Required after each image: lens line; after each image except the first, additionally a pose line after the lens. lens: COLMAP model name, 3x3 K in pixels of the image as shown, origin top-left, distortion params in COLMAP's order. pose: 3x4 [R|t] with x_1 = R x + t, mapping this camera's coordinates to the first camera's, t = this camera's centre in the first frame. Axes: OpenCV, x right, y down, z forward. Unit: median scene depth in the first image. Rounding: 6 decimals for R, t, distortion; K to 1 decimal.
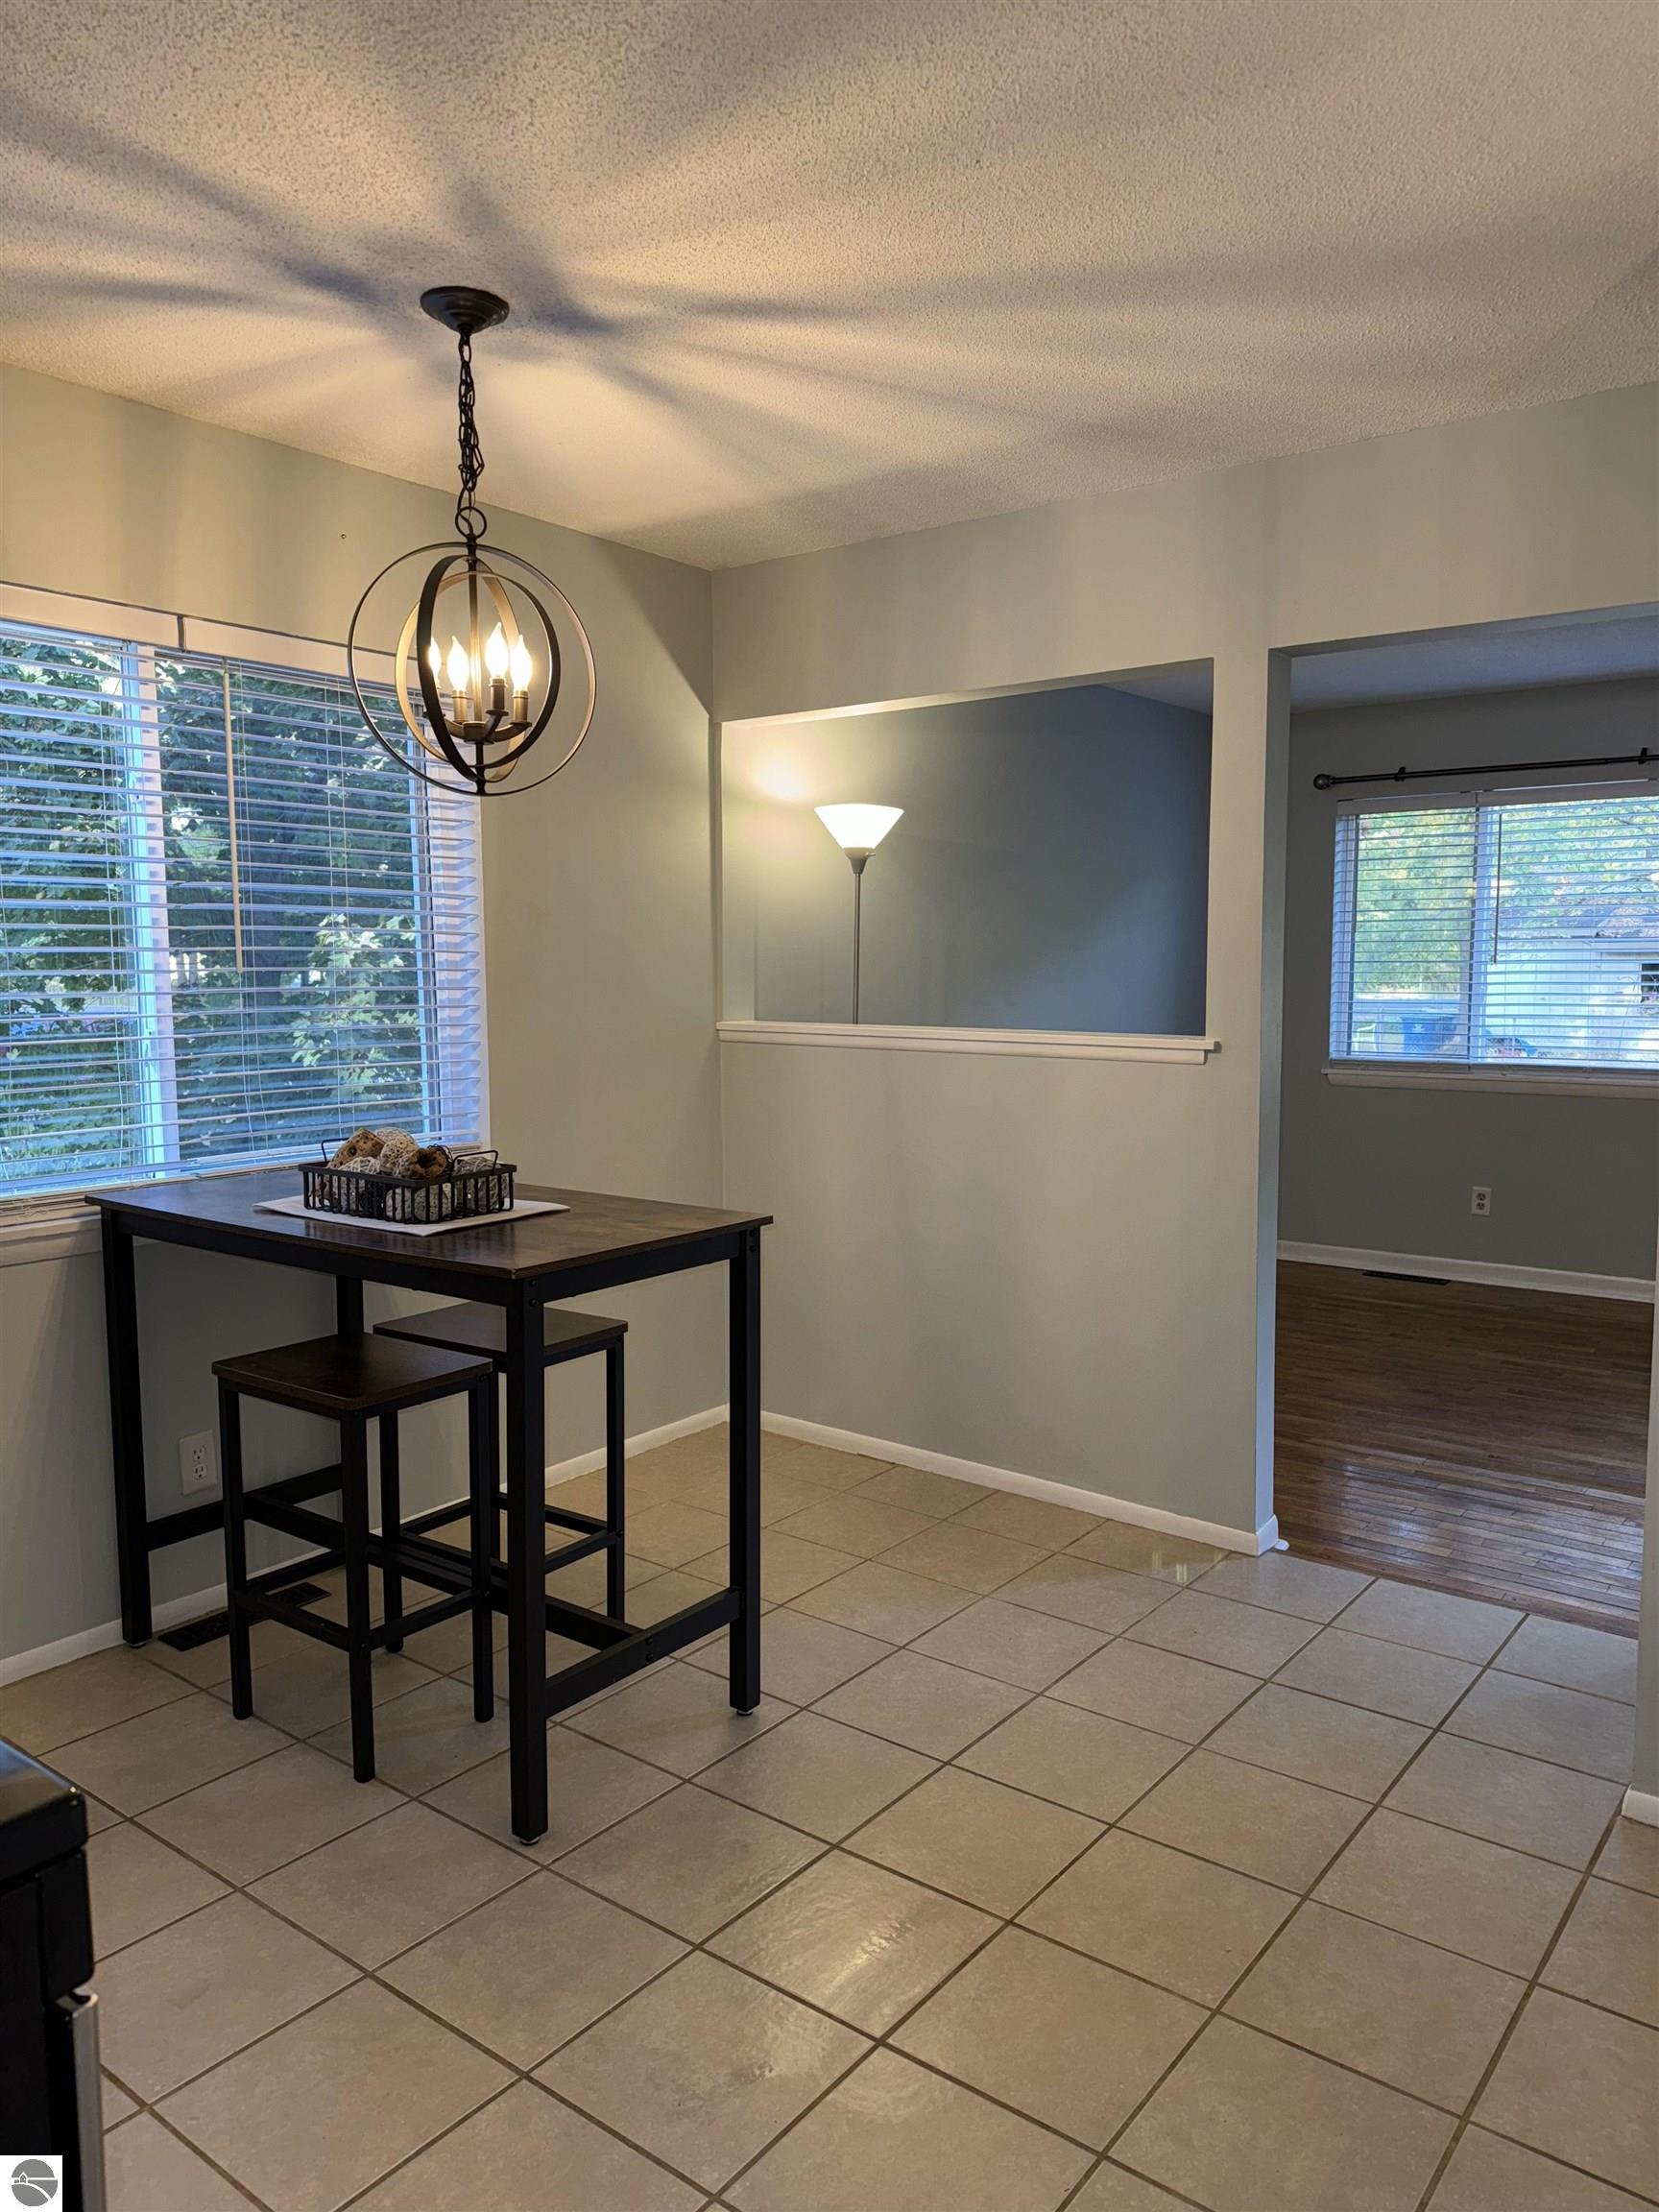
lens RADIAL K [[1524.9, 0, 835.1], [0, 1524.9, 1113.8], [0, 0, 1]] dist [0.102216, -0.146776]
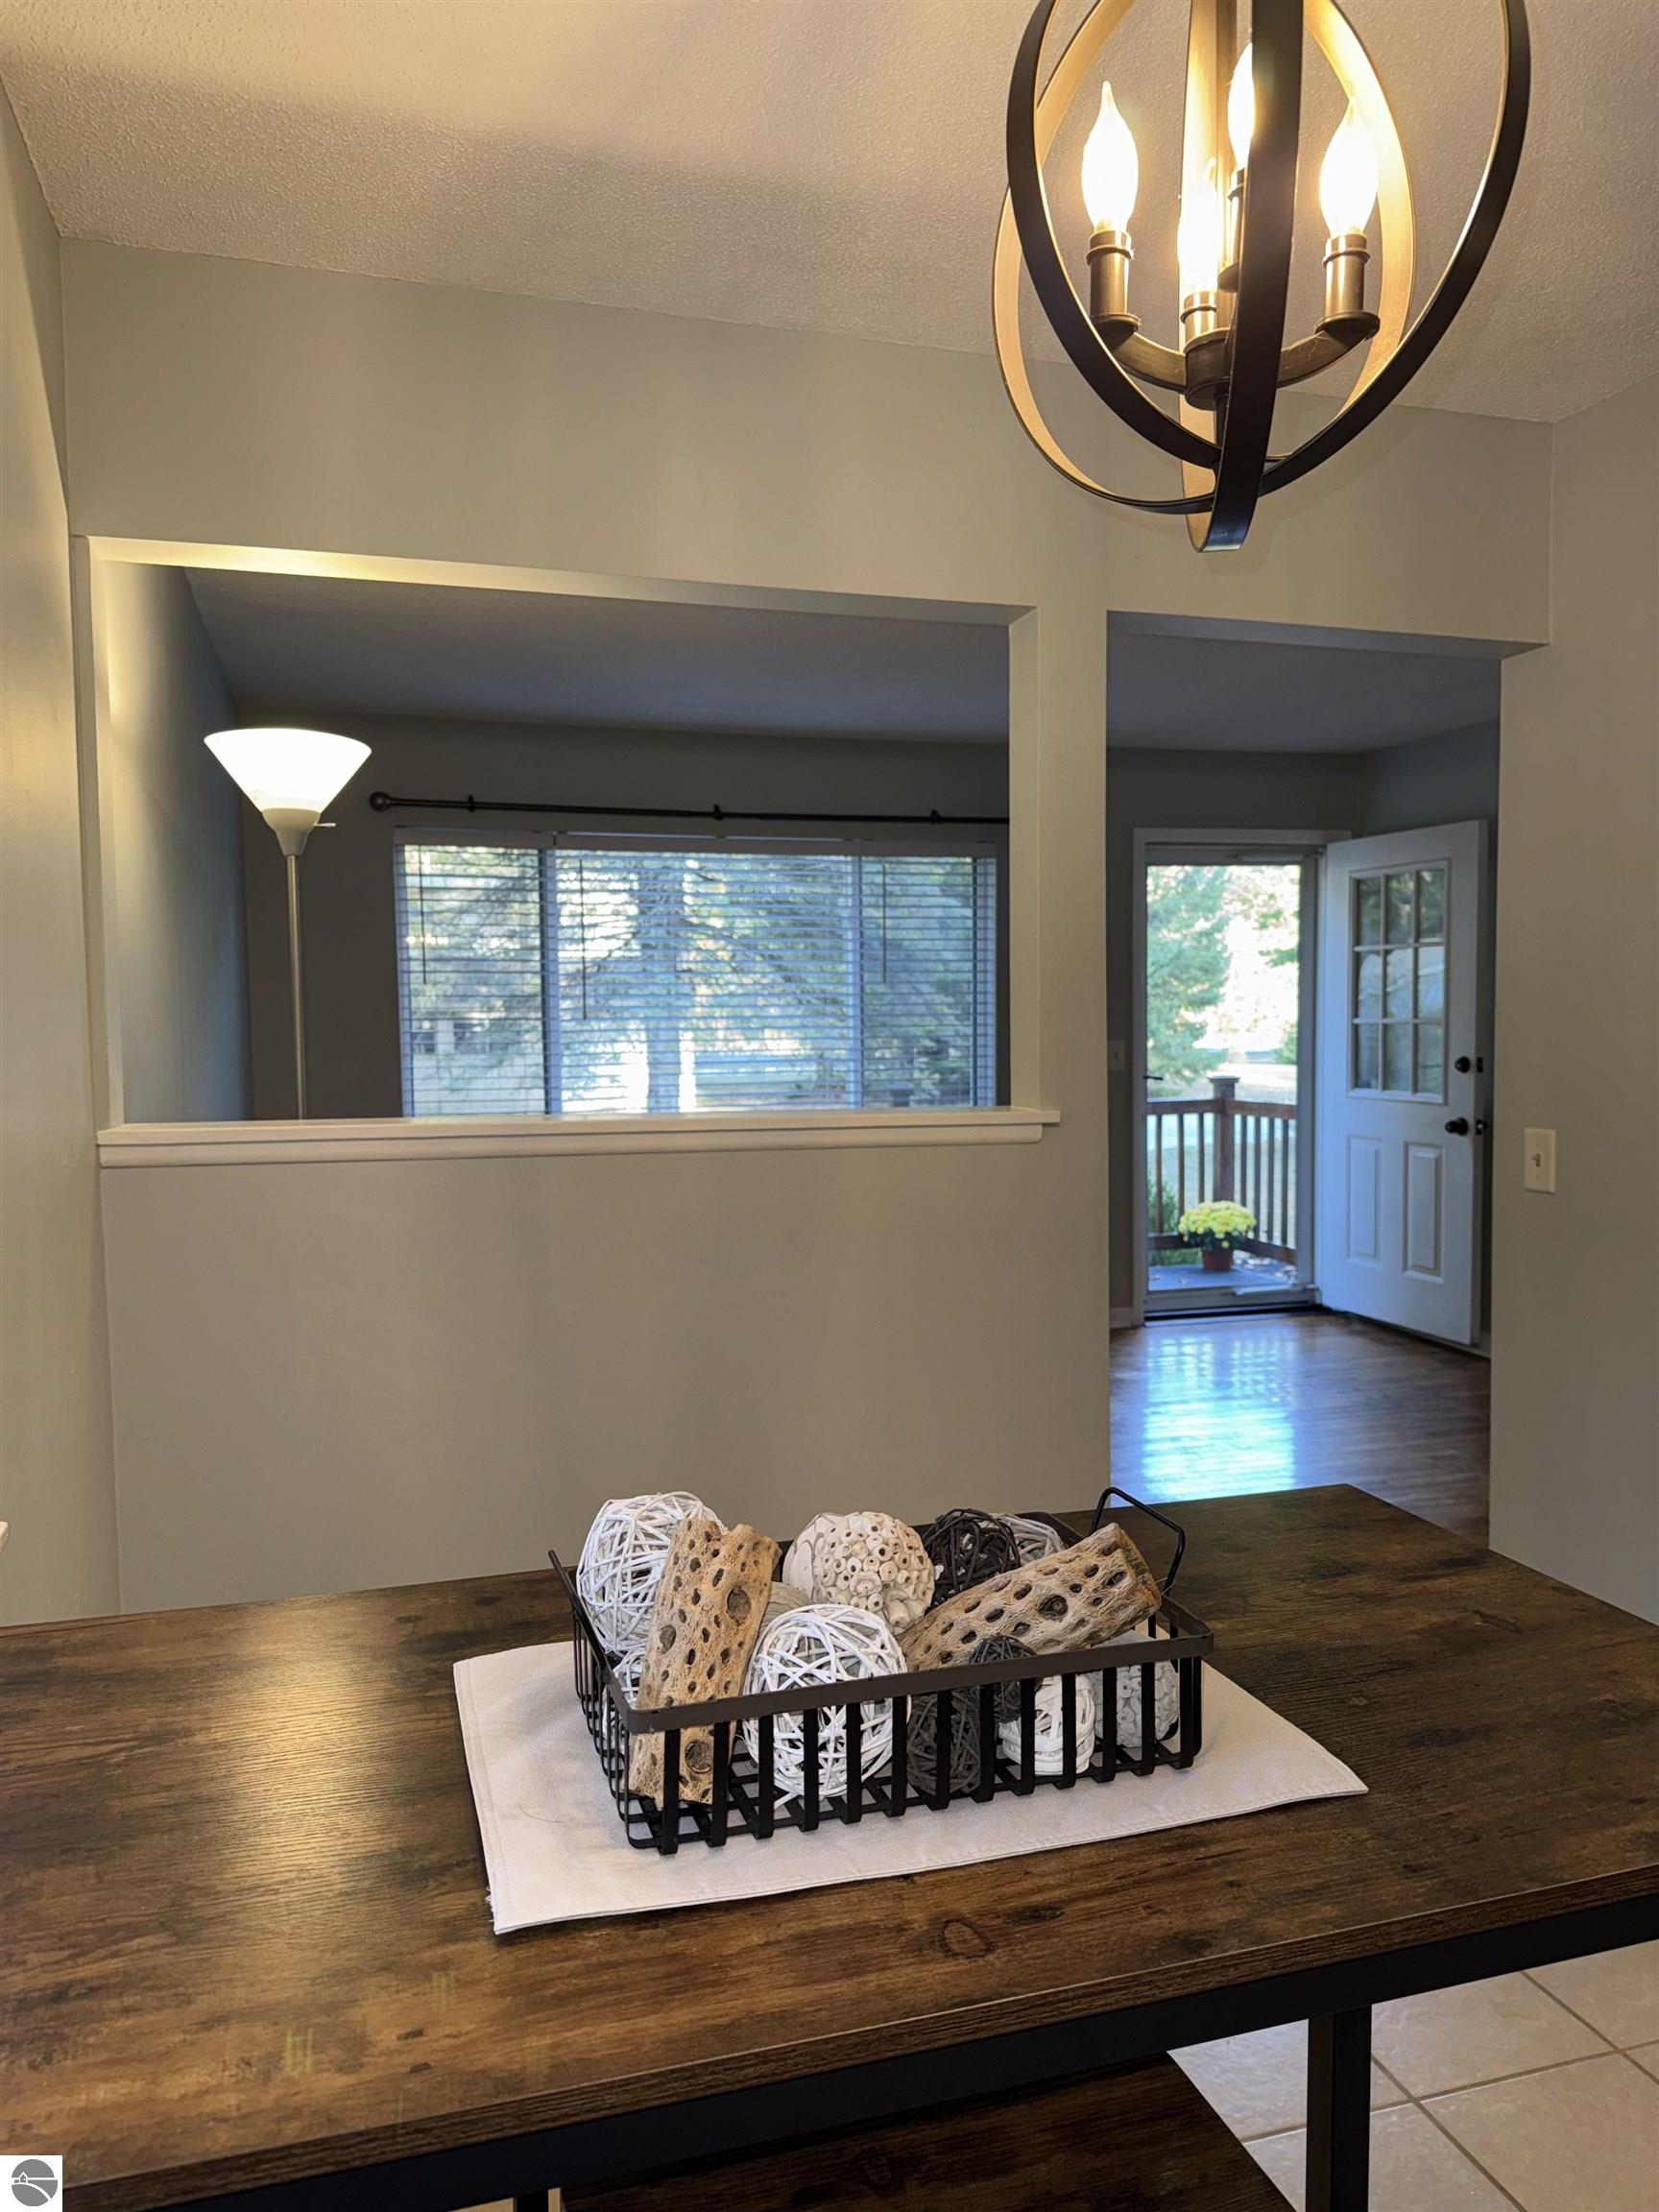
lens RADIAL K [[1524.9, 0, 835.1], [0, 1524.9, 1113.8], [0, 0, 1]] dist [0.102216, -0.146776]
pose [[0.585159, -0.048273, 0.809480, -0.528416], [0.088311, 0.996083, -0.004437, -0.064831], [-0.806095, 0.074082, 0.587130, 0.794690]]
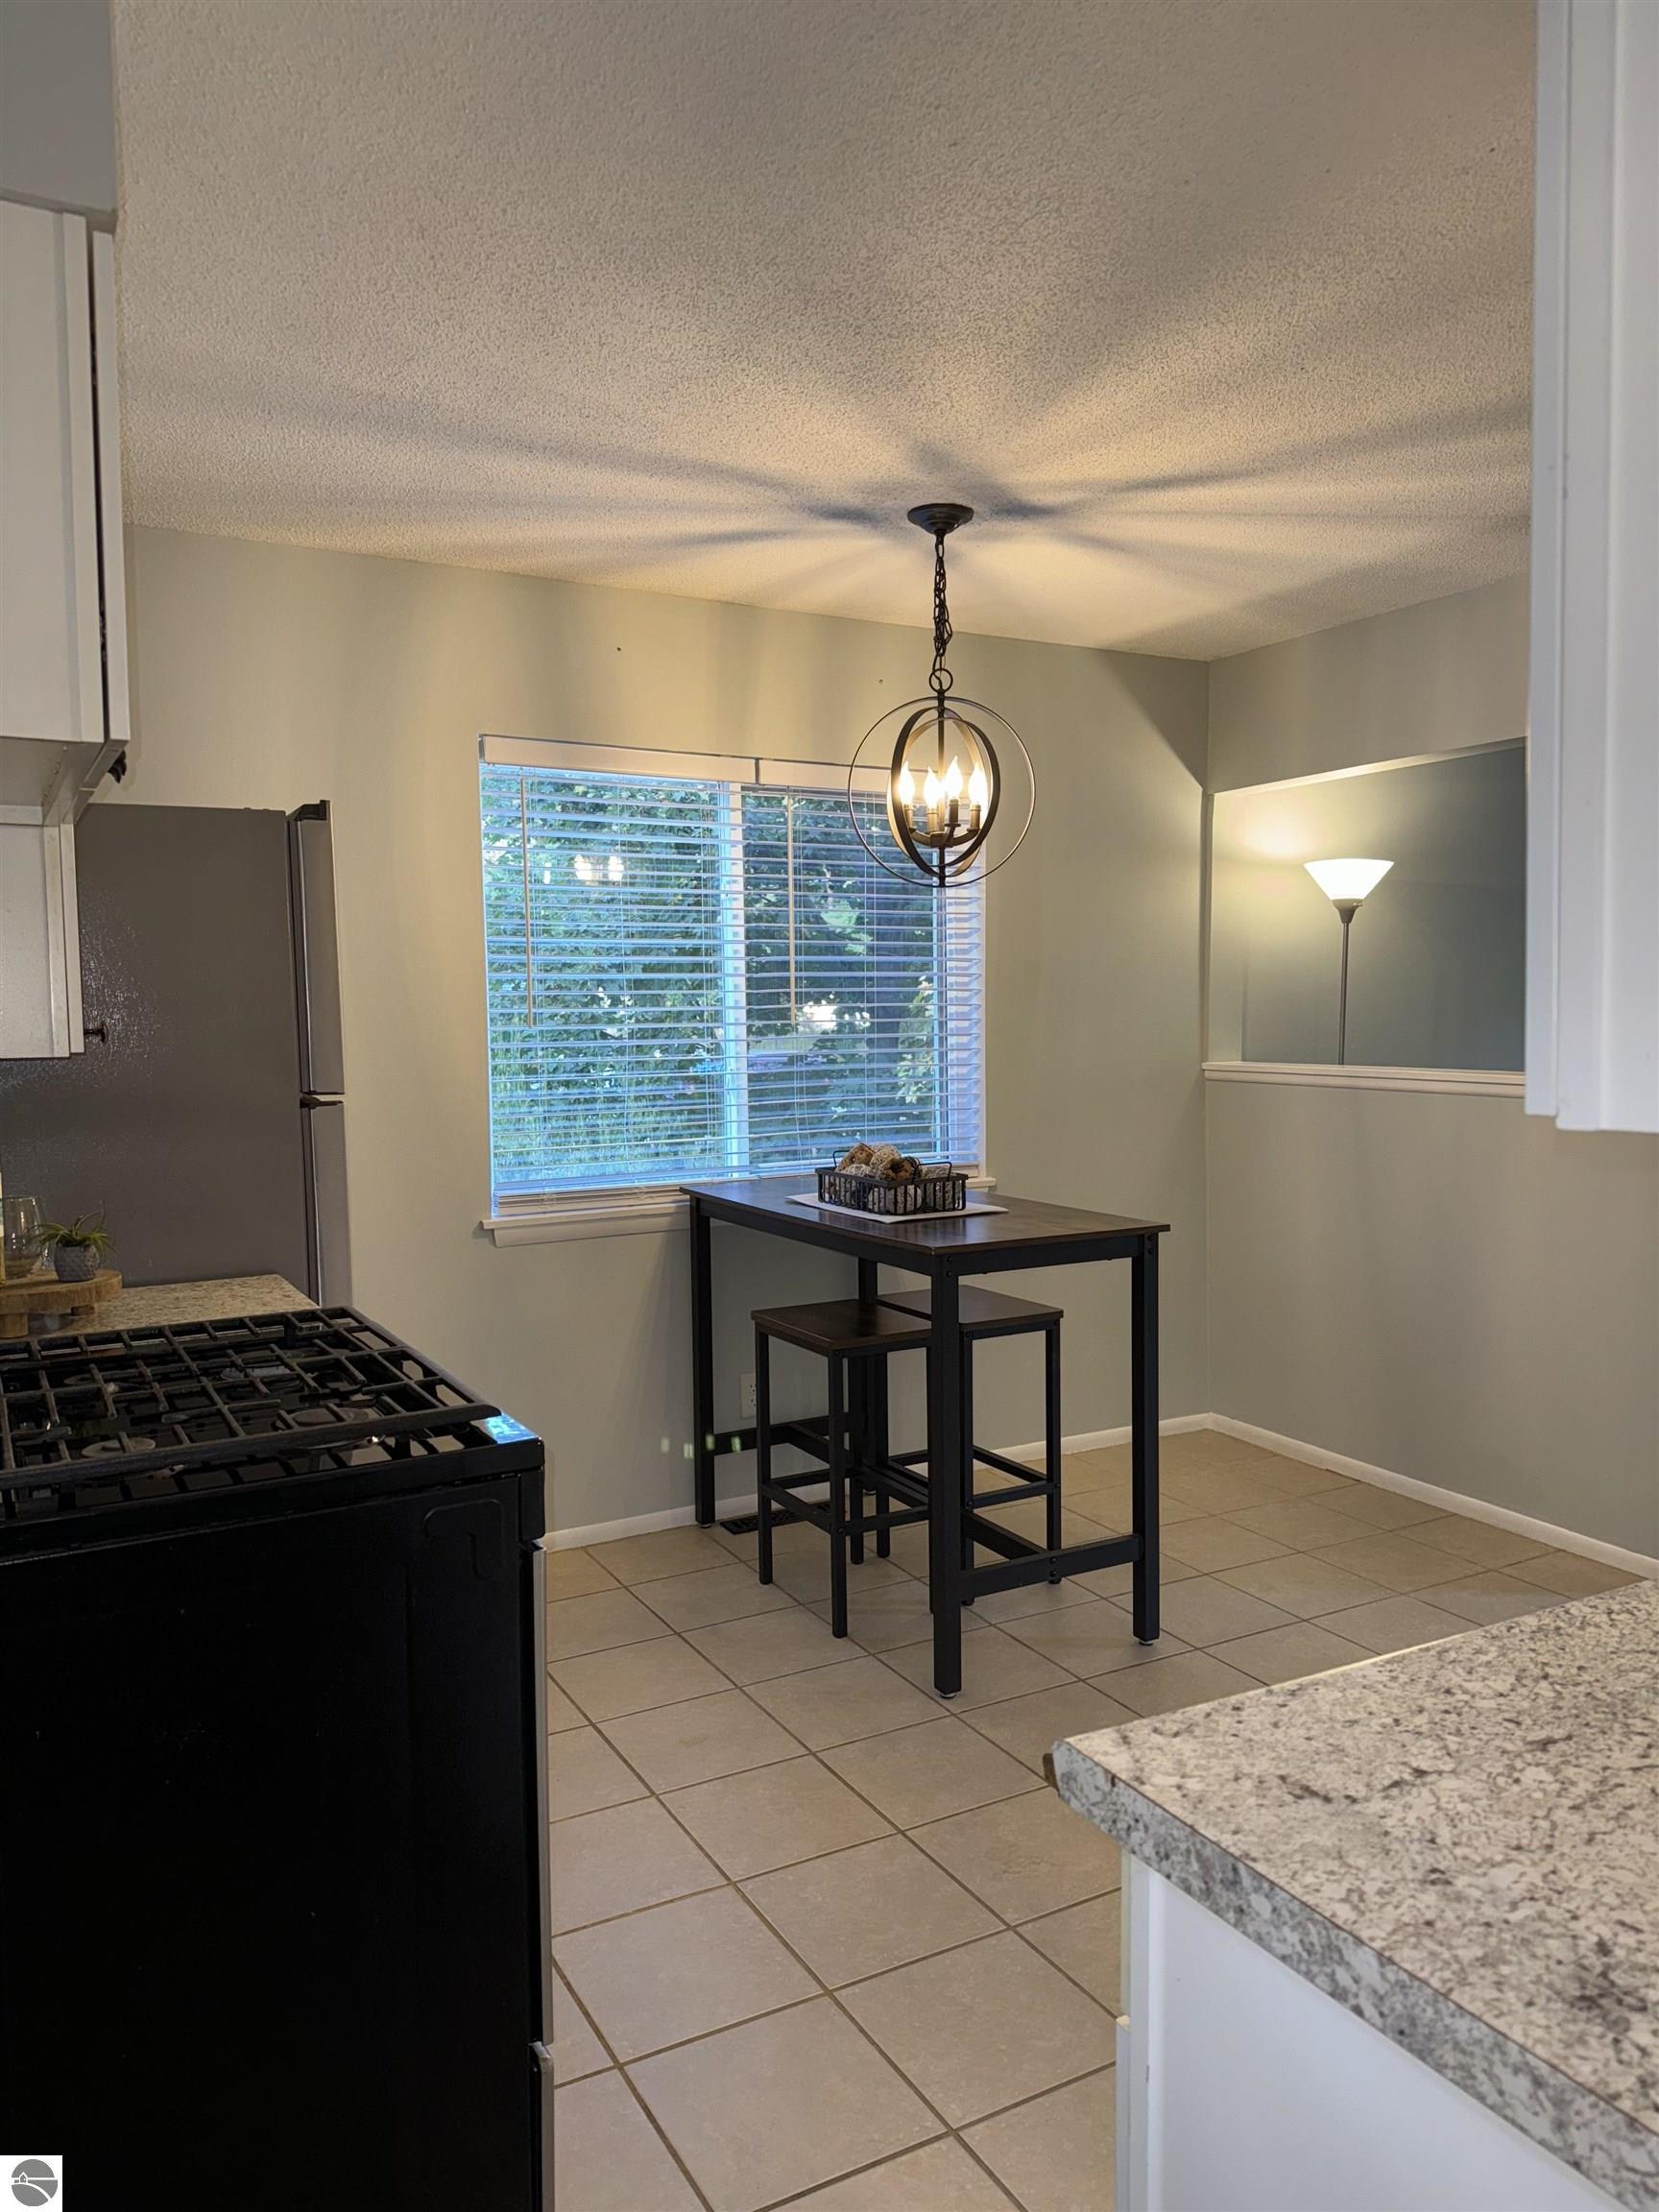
lens RADIAL K [[1524.9, 0, 835.1], [0, 1524.9, 1113.8], [0, 0, 1]] dist [0.102216, -0.146776]
pose [[0.917492, 0.017198, -0.397382, 0.187345], [-0.028056, 0.999375, -0.021526, 0.013220], [0.396763, 0.030899, 0.917401, -0.196629]]
